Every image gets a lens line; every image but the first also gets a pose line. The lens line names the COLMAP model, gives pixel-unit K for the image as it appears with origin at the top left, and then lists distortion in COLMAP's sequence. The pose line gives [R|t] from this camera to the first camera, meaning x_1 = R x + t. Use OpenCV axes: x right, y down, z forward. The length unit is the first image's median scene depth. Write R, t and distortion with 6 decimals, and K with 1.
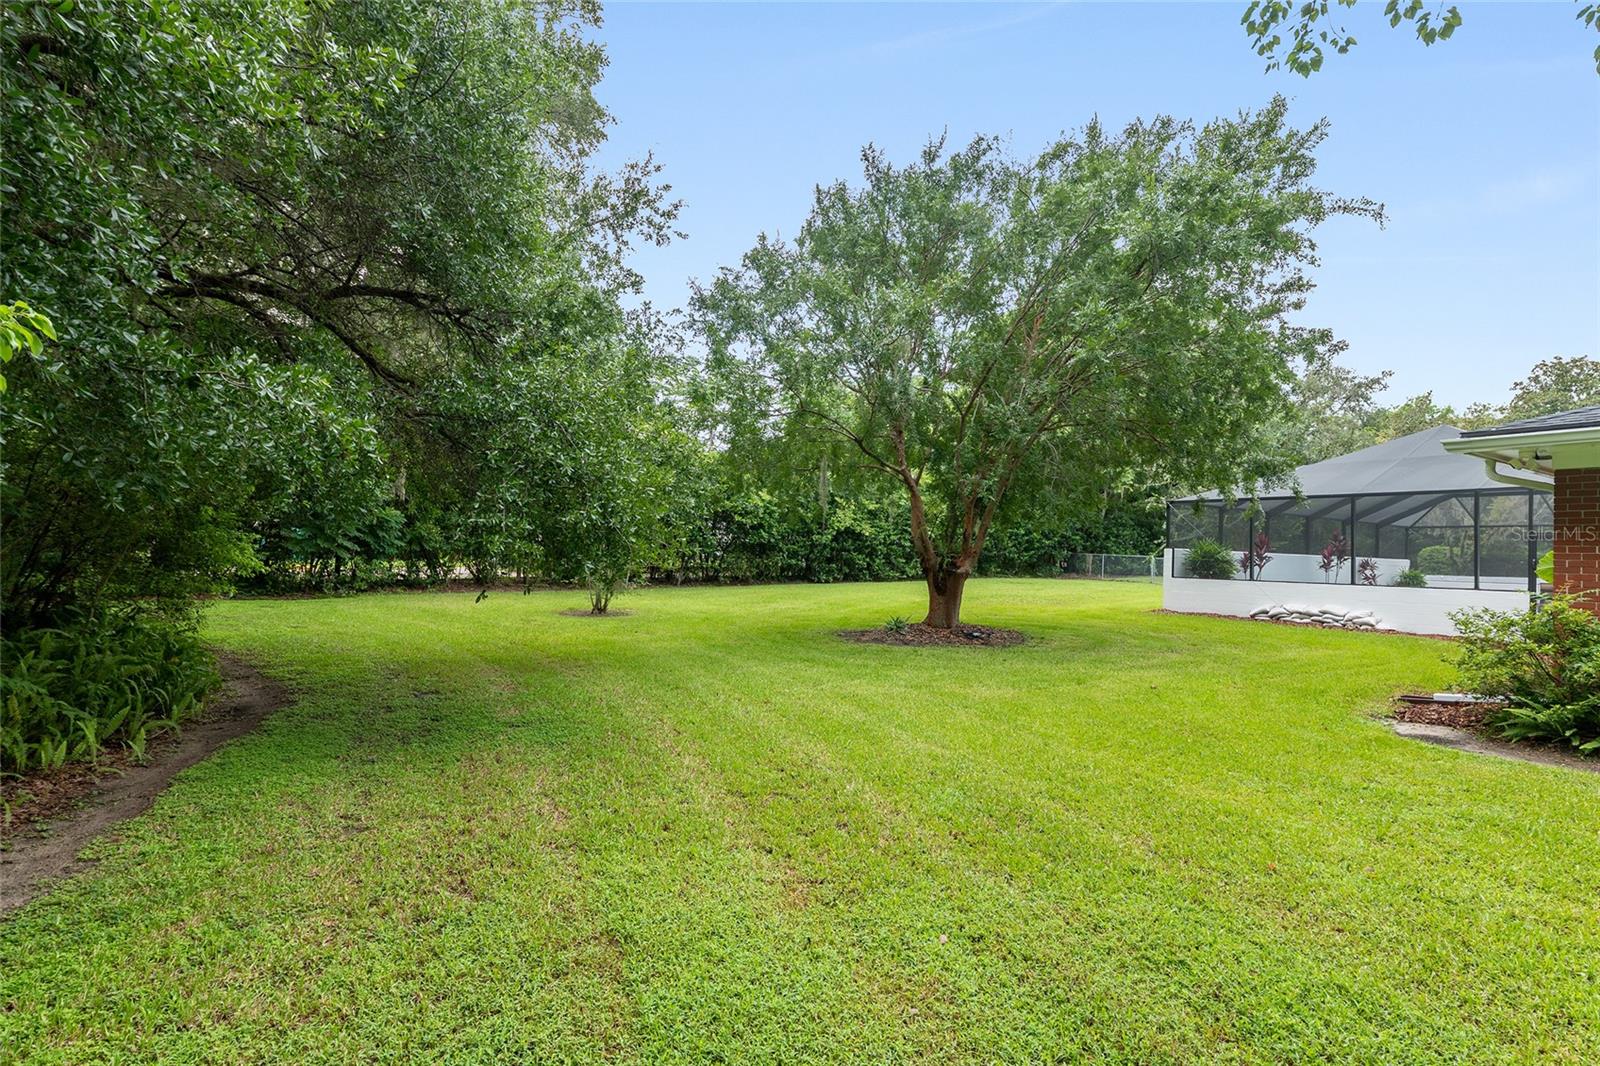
lens RADIAL K [[823.9, 0, 800.0], [0, 823.9, 533.0], [0, 0, 1]] dist [-0.001108, -0.000818]
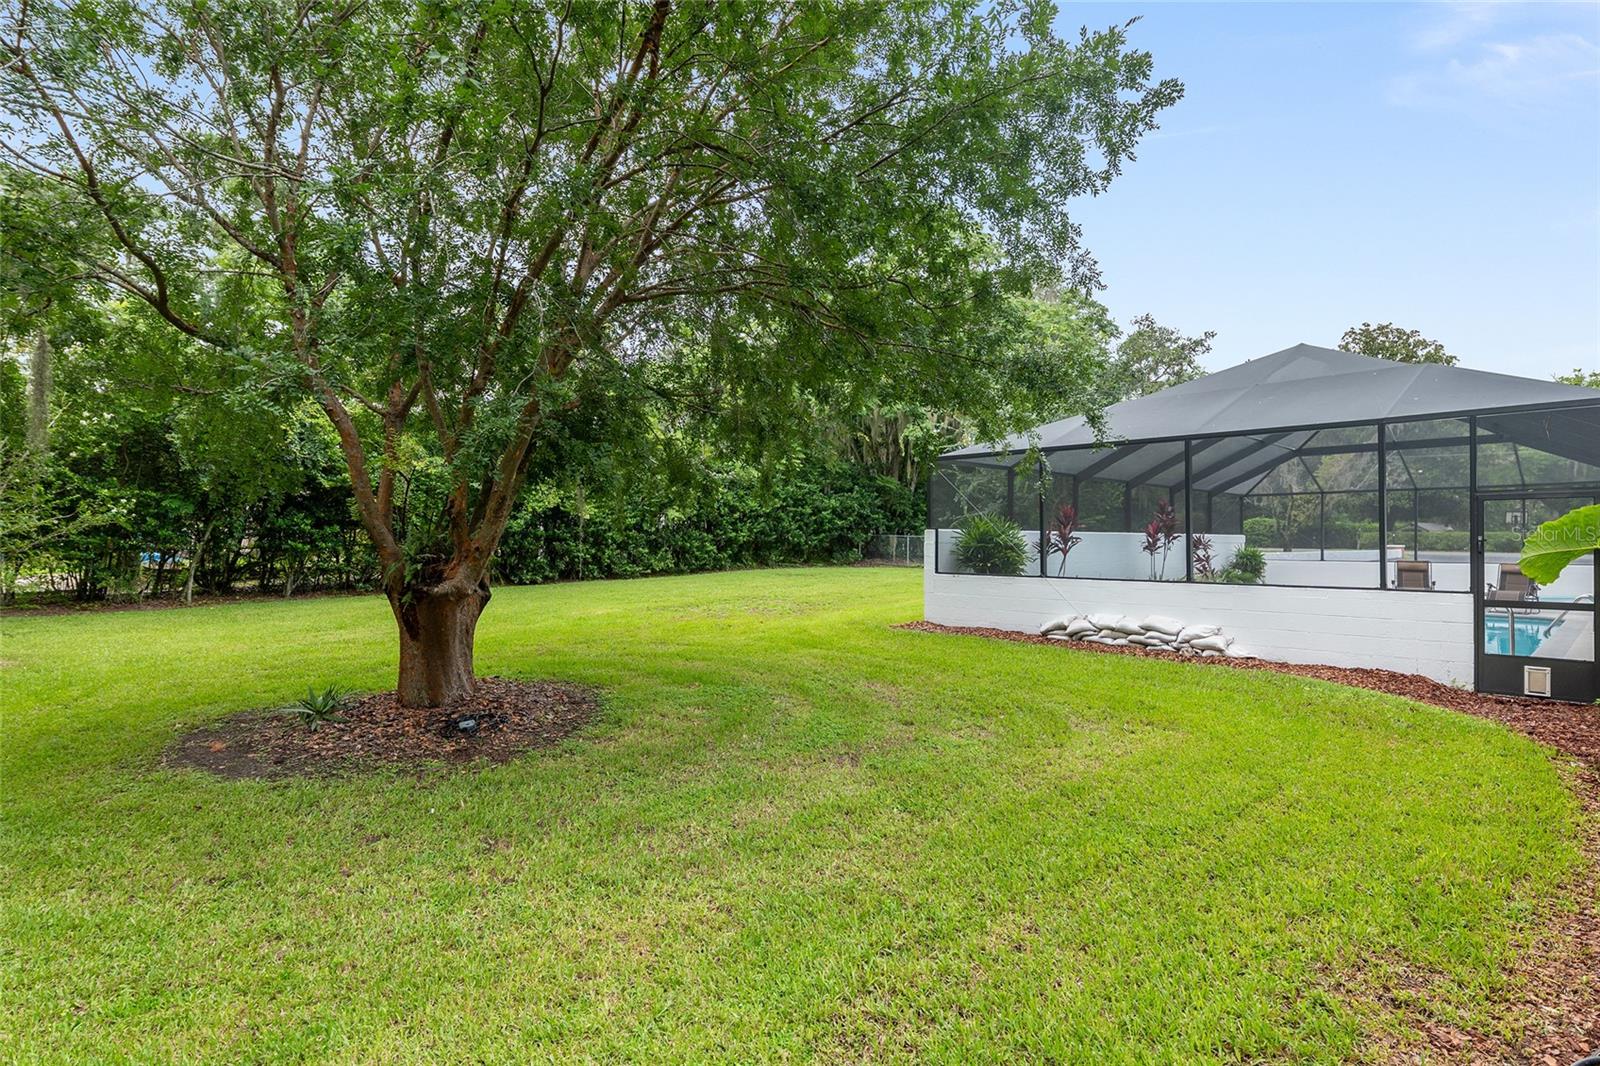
lens RADIAL K [[825.8, 0, 798.0], [0, 825.8, 523.8], [0, 0, 1]] dist [0.000187, -0.000125]
pose [[0.986720, -0.021219, 0.161036, 0.197200], [0.019741, 0.999747, 0.010771, 0.004206], [-0.161224, -0.007449, 0.986890, 0.304078]]
